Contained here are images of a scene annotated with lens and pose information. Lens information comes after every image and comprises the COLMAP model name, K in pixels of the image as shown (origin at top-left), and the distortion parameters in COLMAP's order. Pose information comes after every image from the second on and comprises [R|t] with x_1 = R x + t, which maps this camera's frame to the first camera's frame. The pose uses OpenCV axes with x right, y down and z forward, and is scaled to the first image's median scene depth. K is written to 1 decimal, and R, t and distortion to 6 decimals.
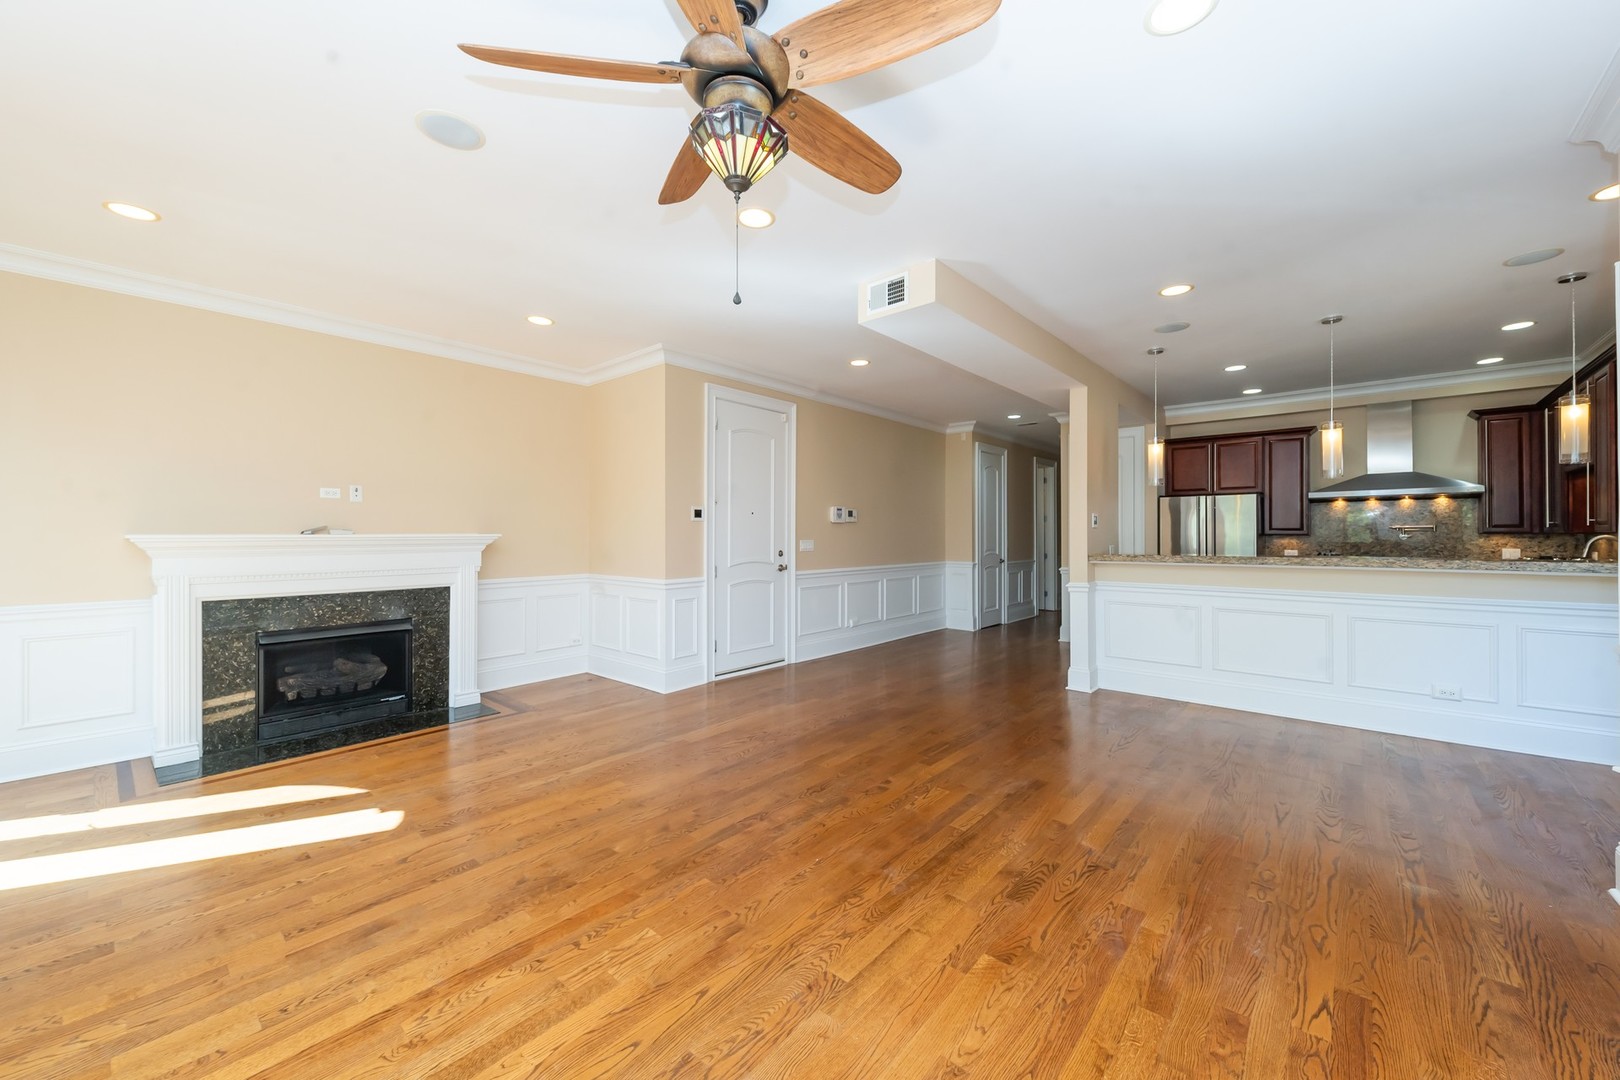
lens RADIAL K [[616.4, 0, 813.4], [0, 616.4, 528.7], [0, 0, 1]] dist [0.000598, -0.001980]
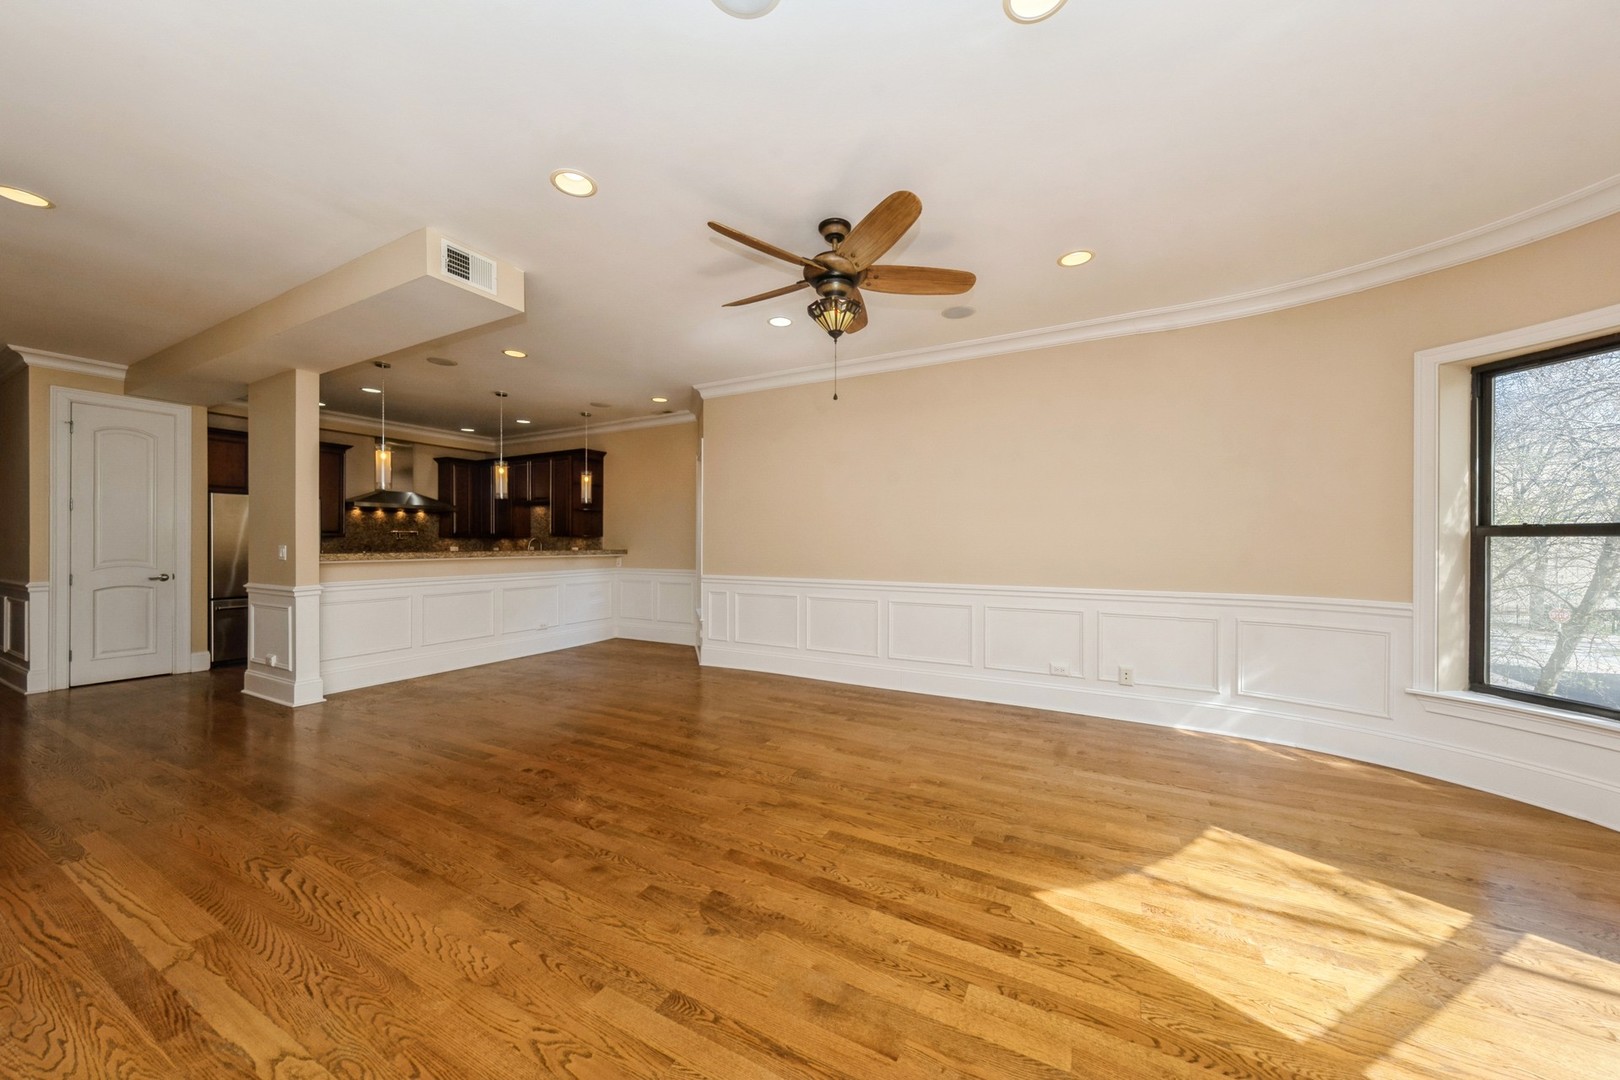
lens RADIAL K [[557.2, 0, 814.2], [0, 557.2, 542.4], [0, 0, 1]] dist [-0.000834, -0.000256]
pose [[-0.224297, 0.001290, 0.974520, -0.799215], [-0.011993, 0.999920, -0.004084, 0.027038], [-0.974447, -0.012603, -0.224264, 0.668264]]
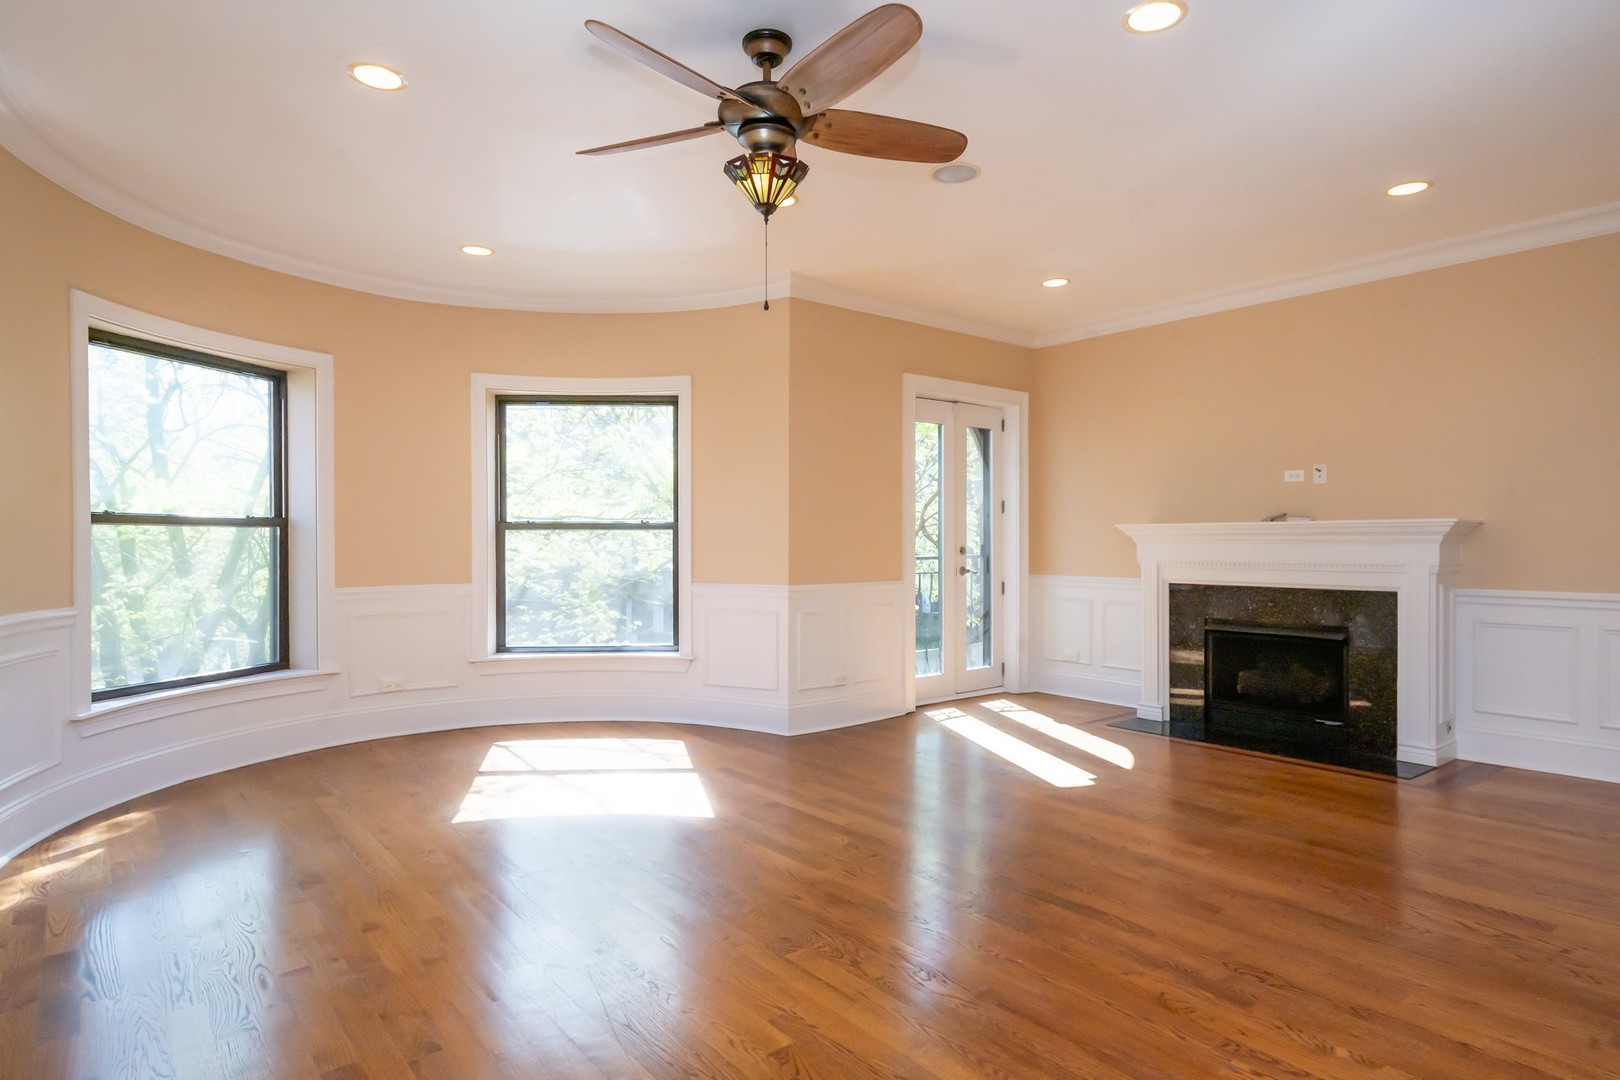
lens RADIAL K [[901.3, 0, 812.8], [0, 901.3, 545.9], [0, 0, 1]] dist [0.006152, 0.000800]
pose [[-0.185735, 0.007515, -0.982571, 0.735943], [0.010251, 0.999931, 0.005710, 0.033528], [0.982546, -0.009012, -0.185799, 0.660713]]
